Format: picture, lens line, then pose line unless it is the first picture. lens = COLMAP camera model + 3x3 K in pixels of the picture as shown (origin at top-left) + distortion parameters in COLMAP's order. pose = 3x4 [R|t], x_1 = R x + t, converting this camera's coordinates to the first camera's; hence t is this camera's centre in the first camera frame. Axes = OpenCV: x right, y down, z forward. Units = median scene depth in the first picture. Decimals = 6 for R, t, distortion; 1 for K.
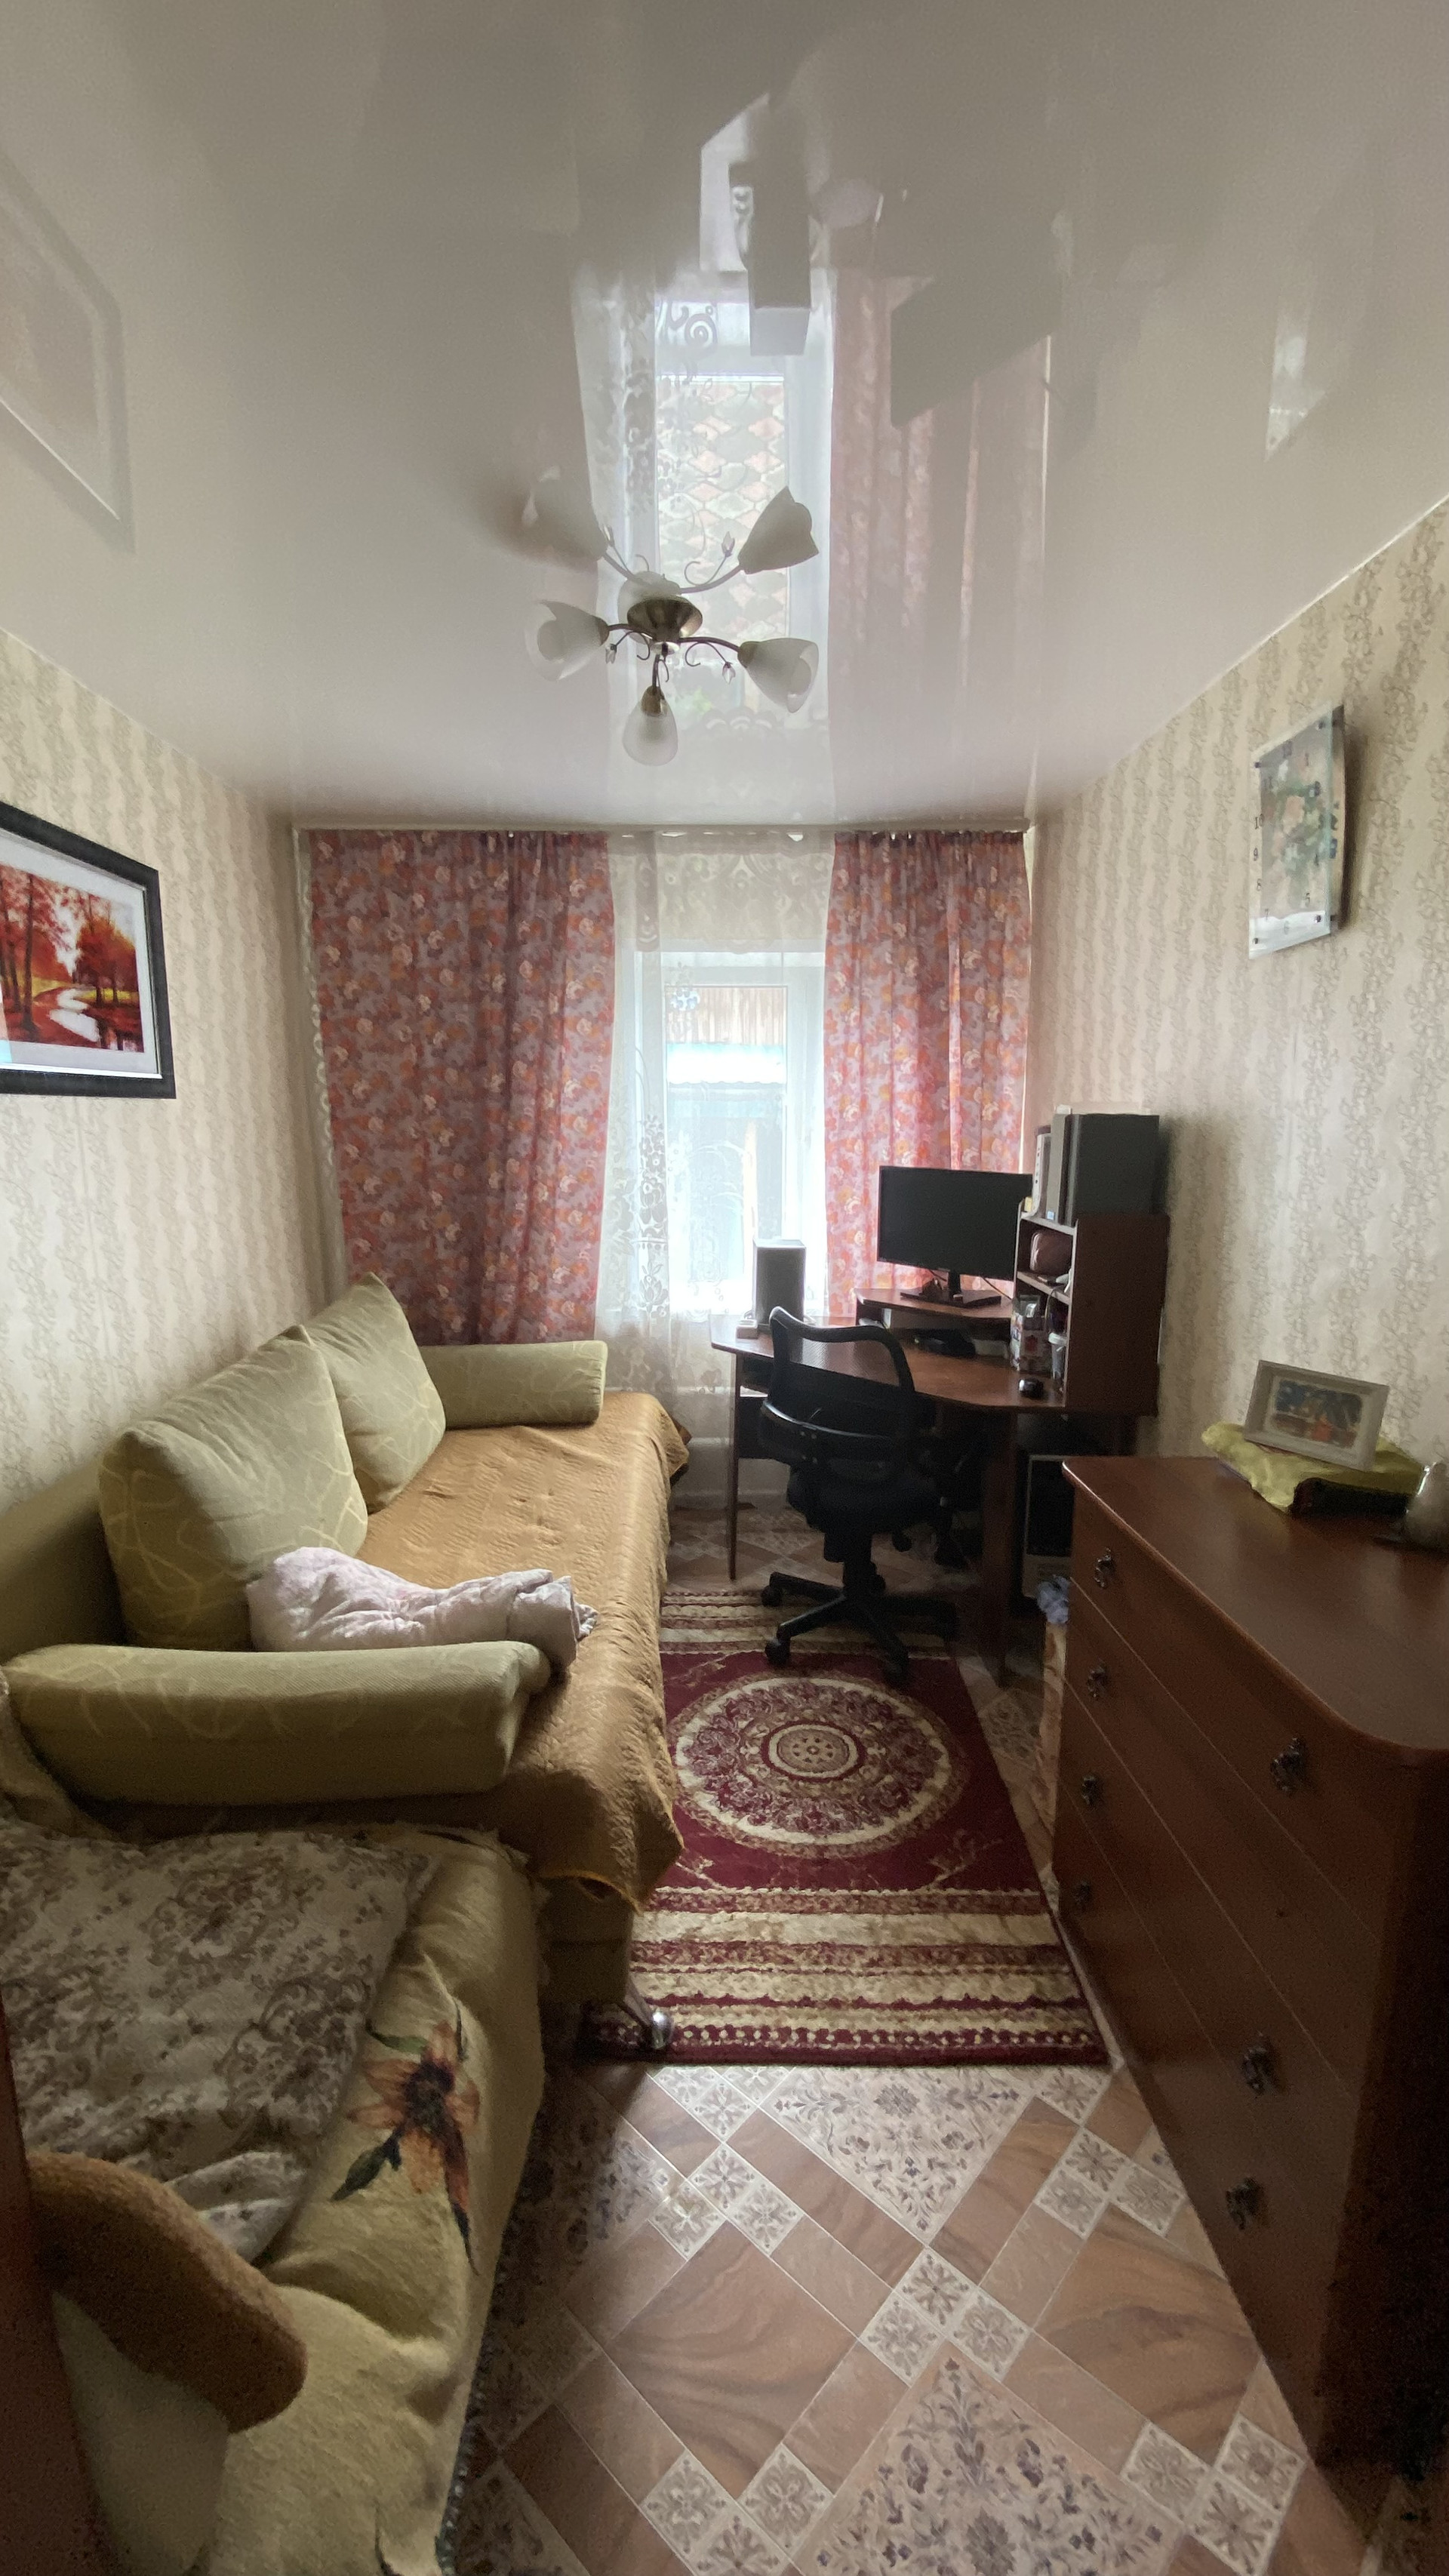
lens RADIAL K [[1054.5, 0, 716.8], [0, 1054.5, 1300.6], [0, 0, 1]] dist [0.021032, -0.021011]
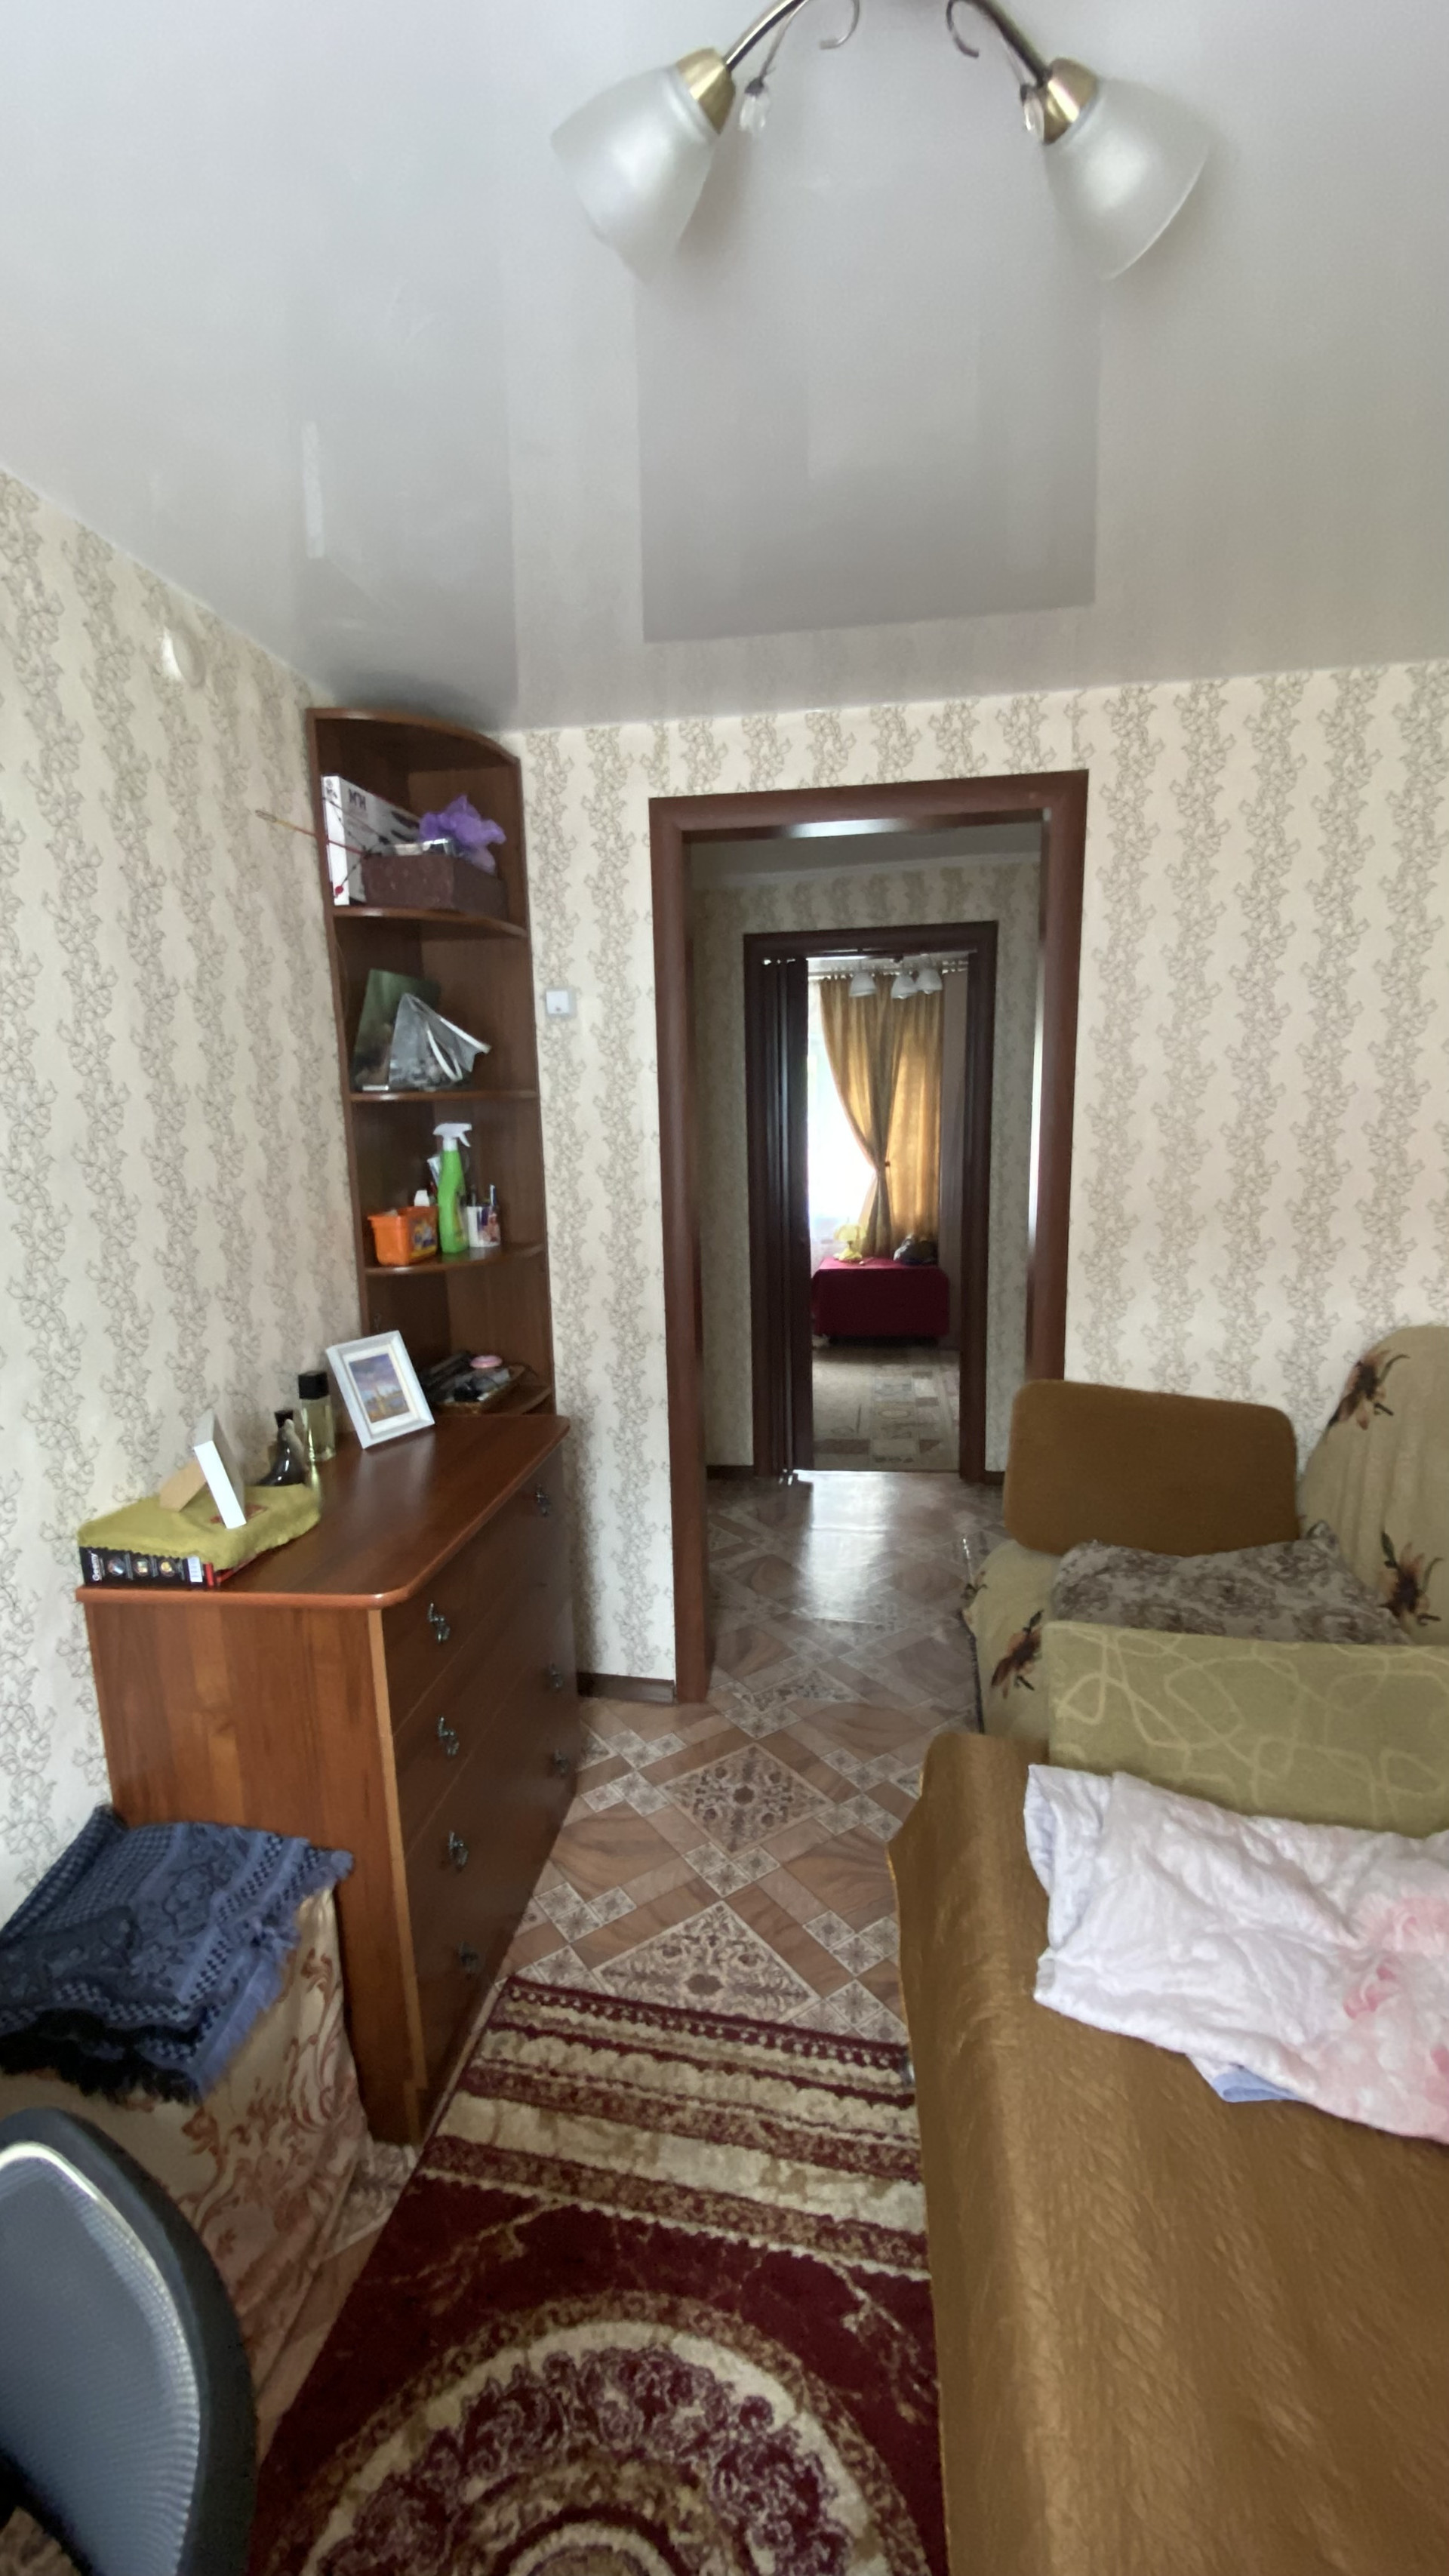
lens RADIAL K [[1054.5, 0, 733.6], [0, 1054.5, 1296.1], [0, 0, 1]] dist [0.021032, -0.021011]
pose [[-0.985195, -0.005326, 0.171352, -0.049073], [0.053994, 0.939010, 0.339625, -0.295216], [-0.162710, 0.343849, -0.924821, 1.527570]]
